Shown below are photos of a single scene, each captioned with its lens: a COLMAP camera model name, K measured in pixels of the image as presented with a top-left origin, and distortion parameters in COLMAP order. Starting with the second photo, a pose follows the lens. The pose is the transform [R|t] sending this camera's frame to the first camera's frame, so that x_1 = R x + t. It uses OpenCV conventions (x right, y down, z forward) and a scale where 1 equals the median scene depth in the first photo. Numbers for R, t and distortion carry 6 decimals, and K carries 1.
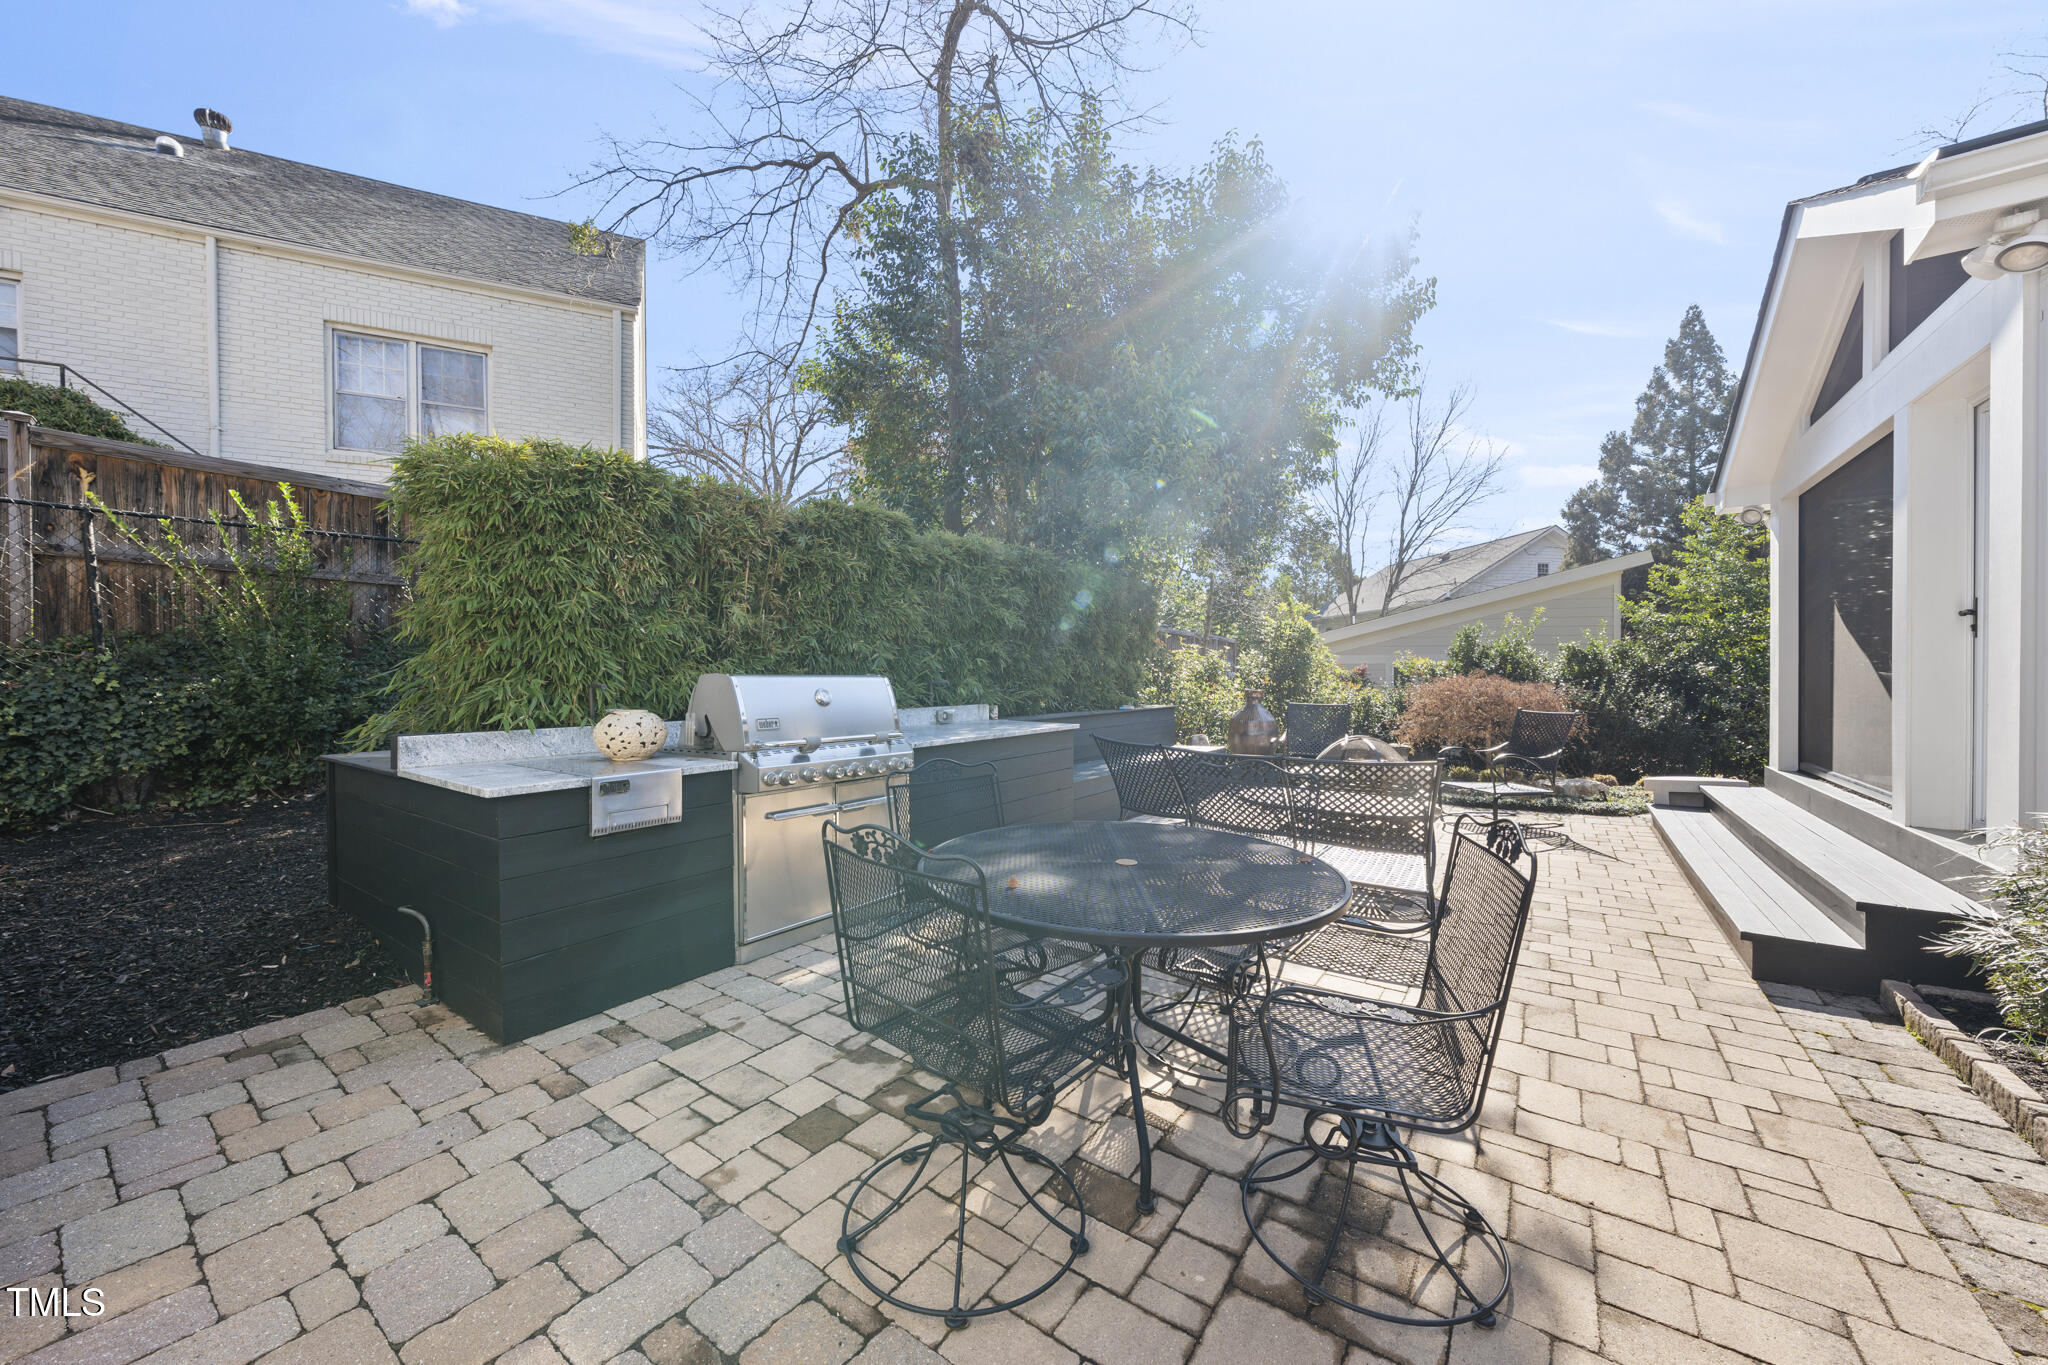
lens RADIAL K [[749.5, 0, 1028.5], [0, 749.5, 669.5], [0, 0, 1]] dist [-0.002972, -0.000044]
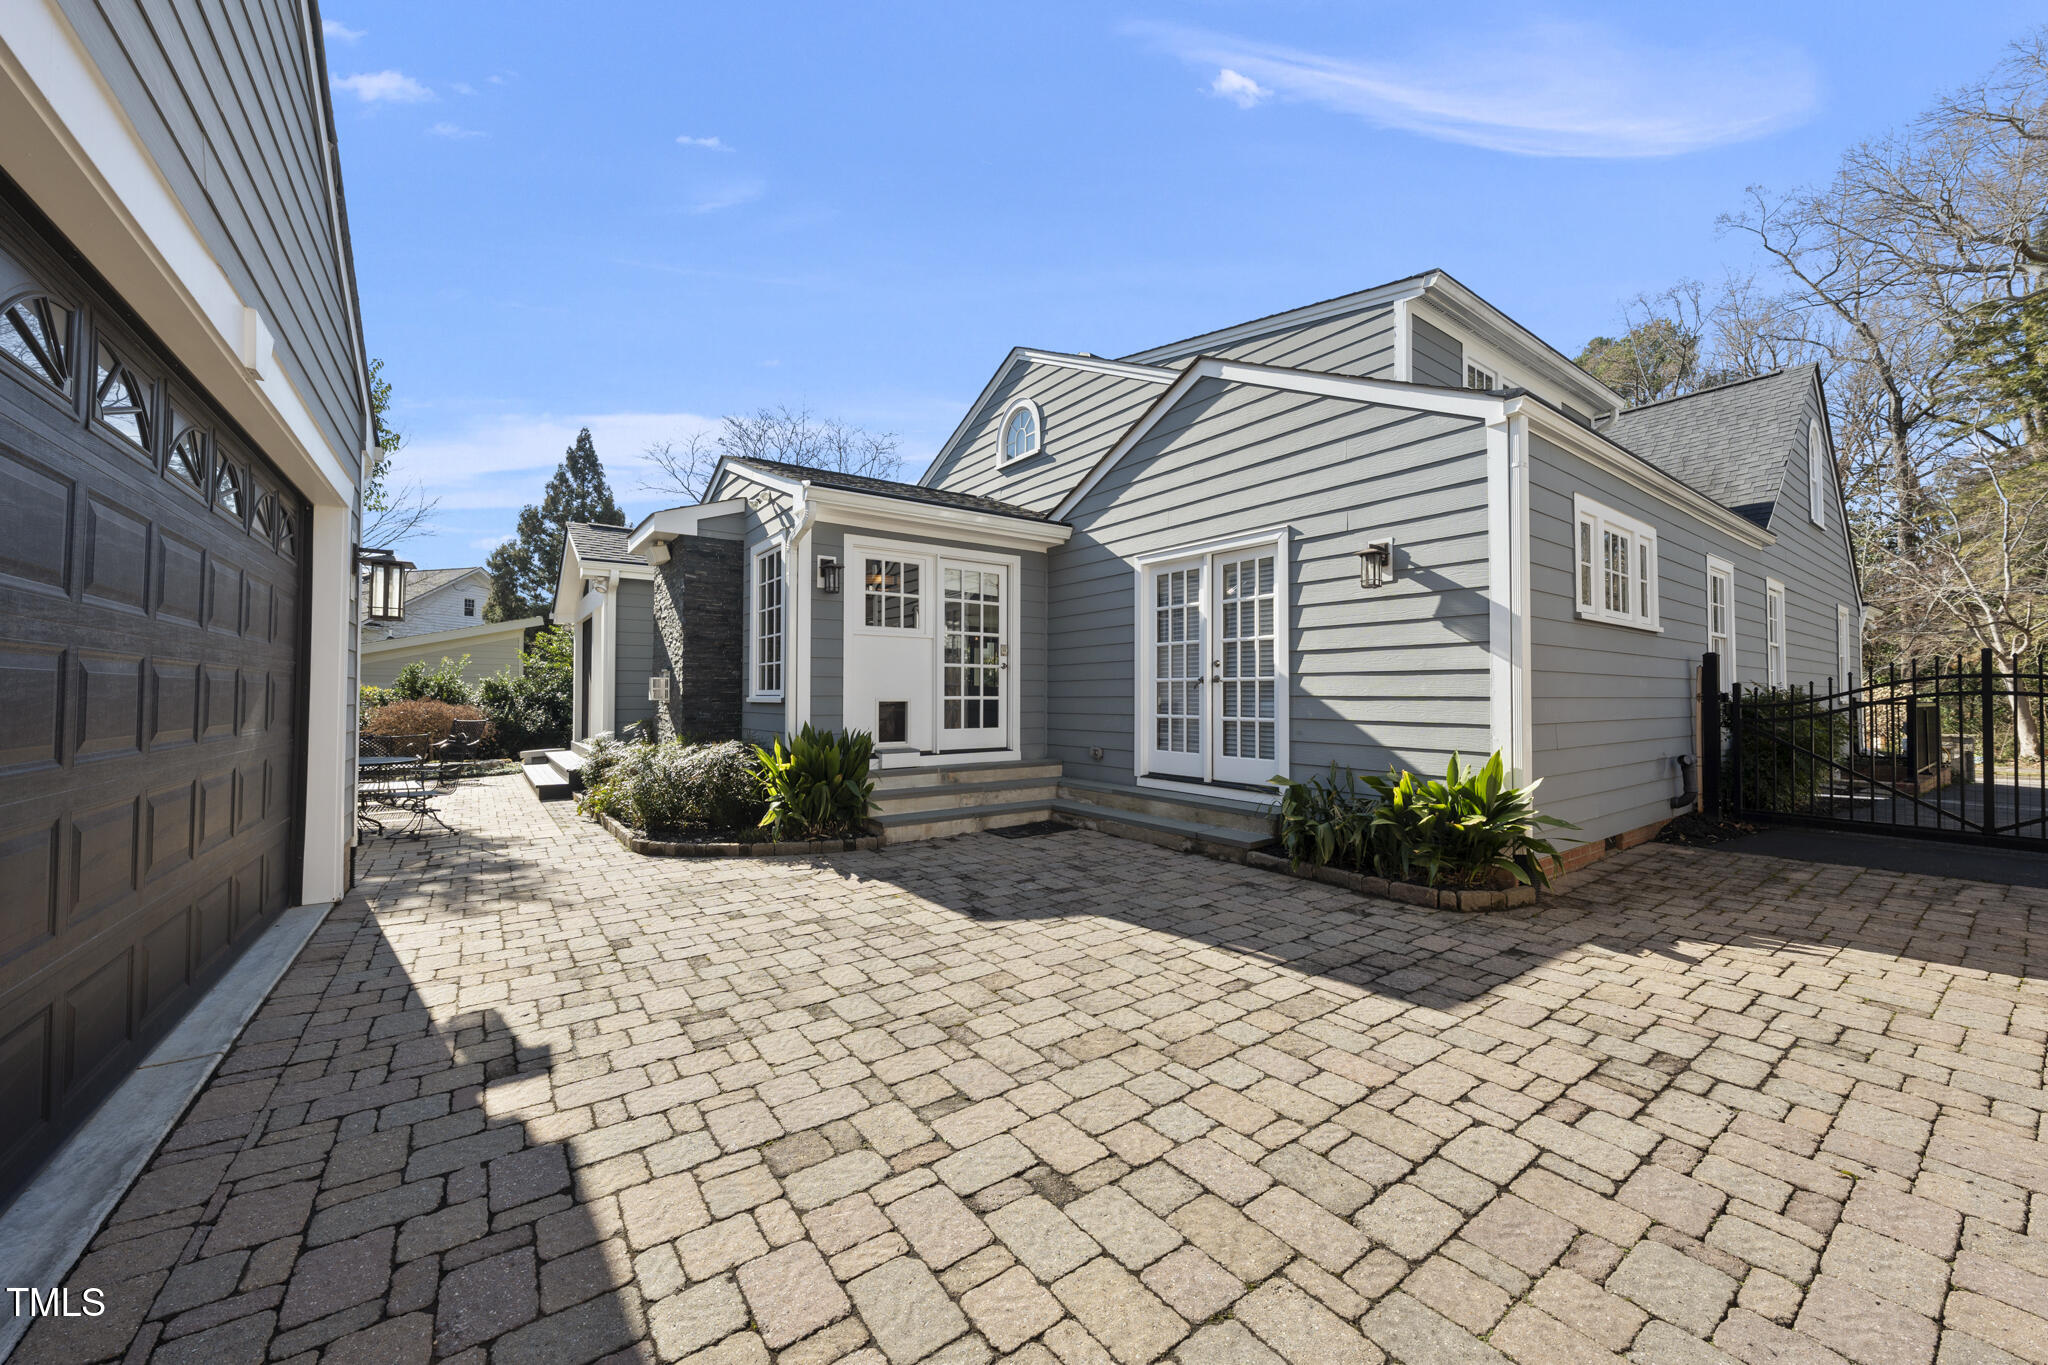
lens RADIAL K [[749.5, 0, 1020.8], [0, 749.5, 680.5], [0, 0, 1]] dist [-0.002972, -0.000044]
pose [[0.326128, 0.018039, 0.945154, -0.139131], [-0.002034, 0.999829, -0.018381, -0.002231], [-0.945323, 0.004073, 0.326109, -0.201255]]
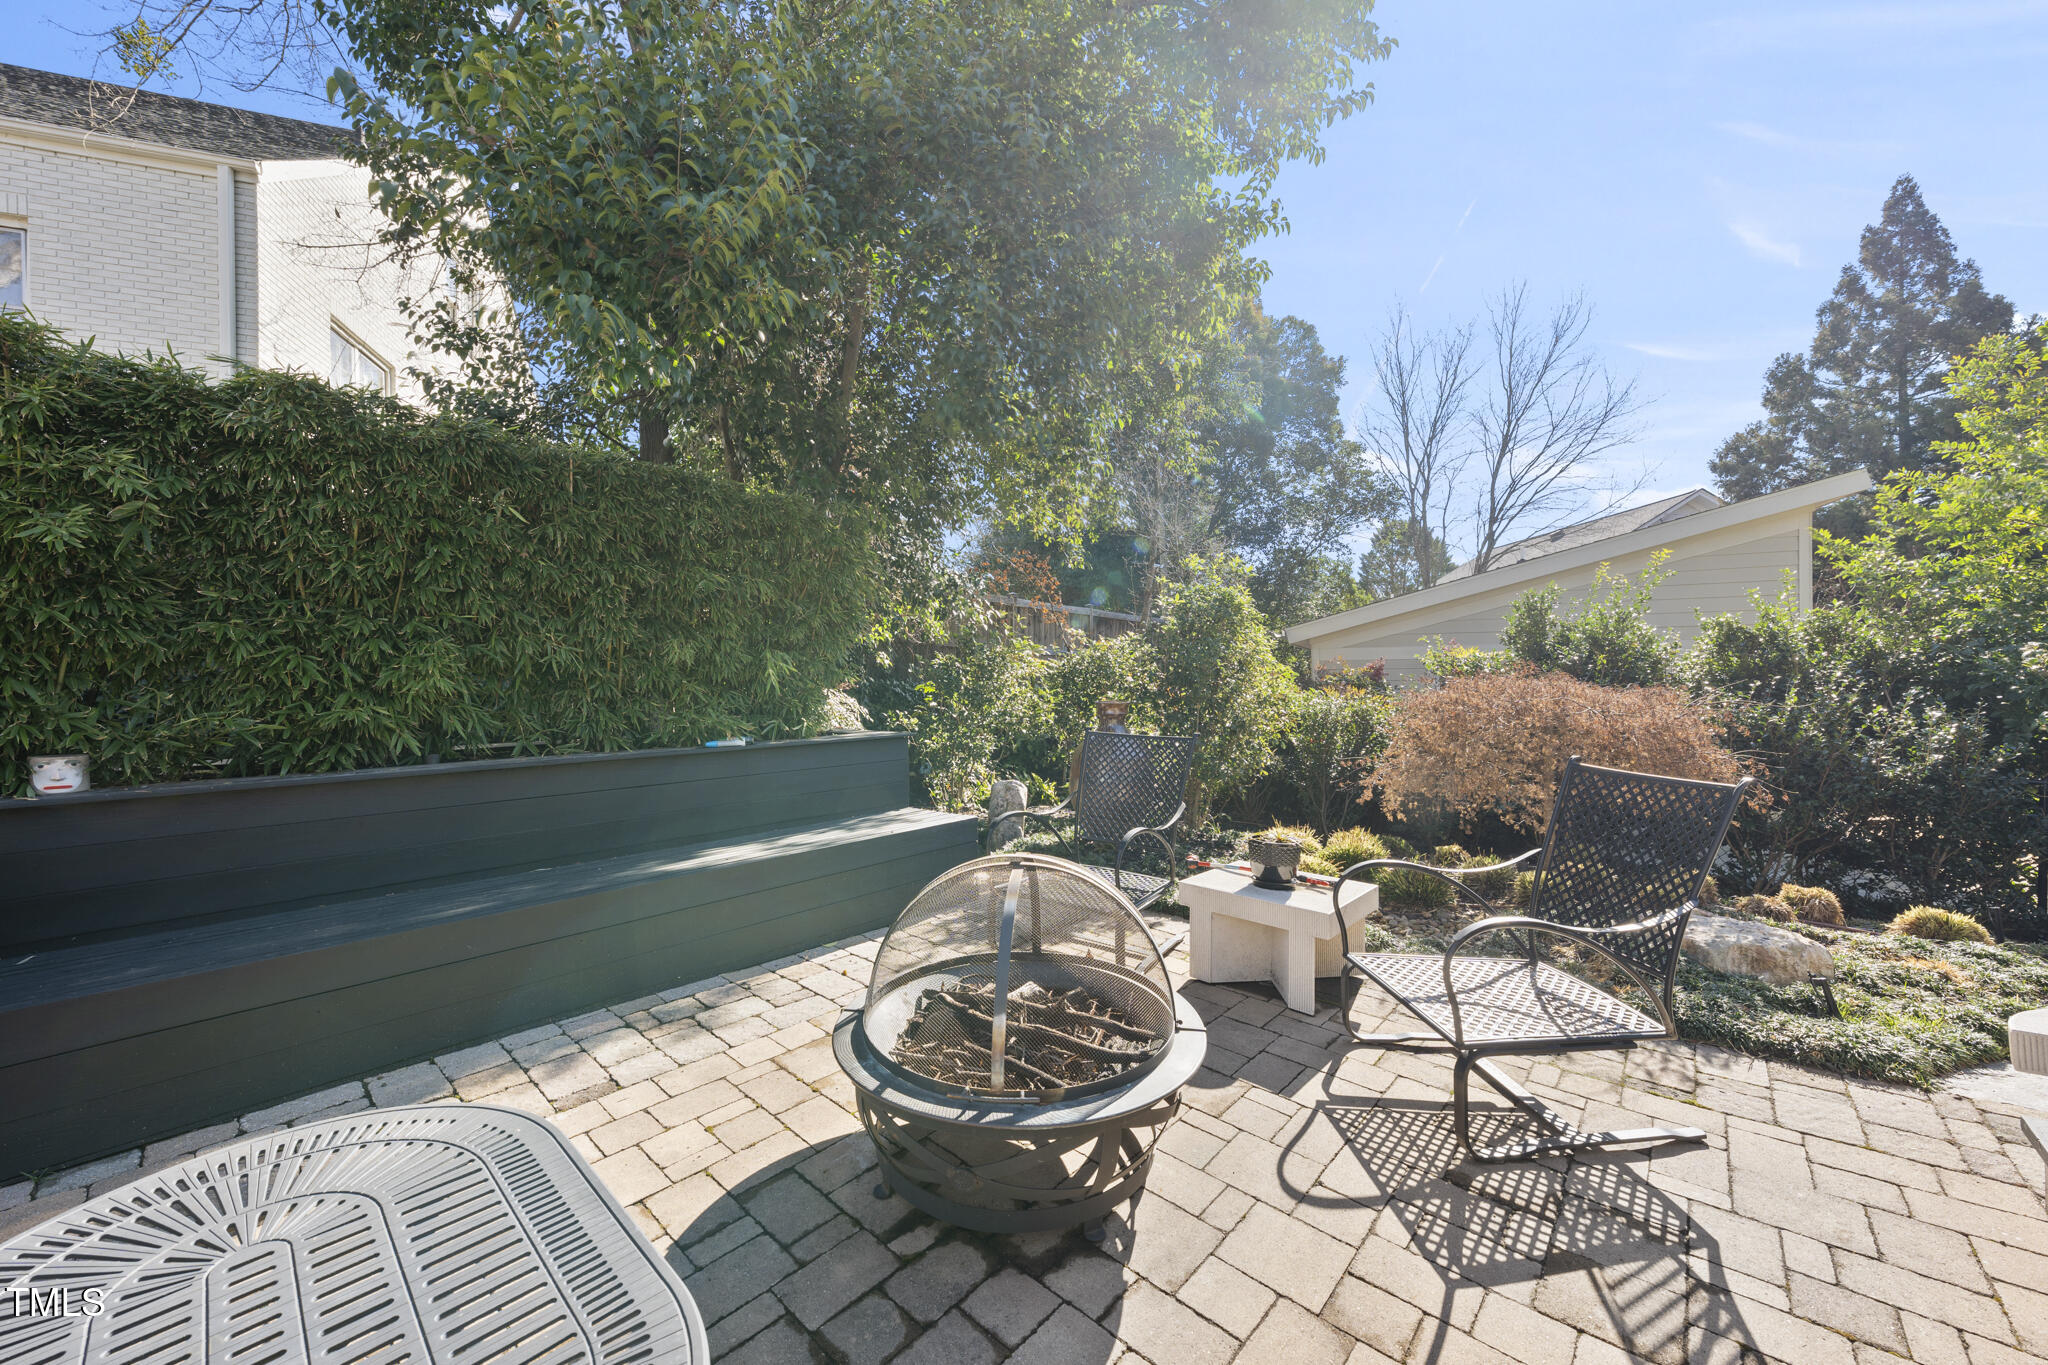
lens RADIAL K [[749.5, 0, 1021.6], [0, 749.5, 673.9], [0, 0, 1]] dist [-0.002972, -0.000044]
pose [[0.991967, -0.005204, -0.126392, 0.108297], [0.005558, 0.999982, 0.002450, 0.001684], [0.126377, -0.003133, 0.991977, 0.149923]]
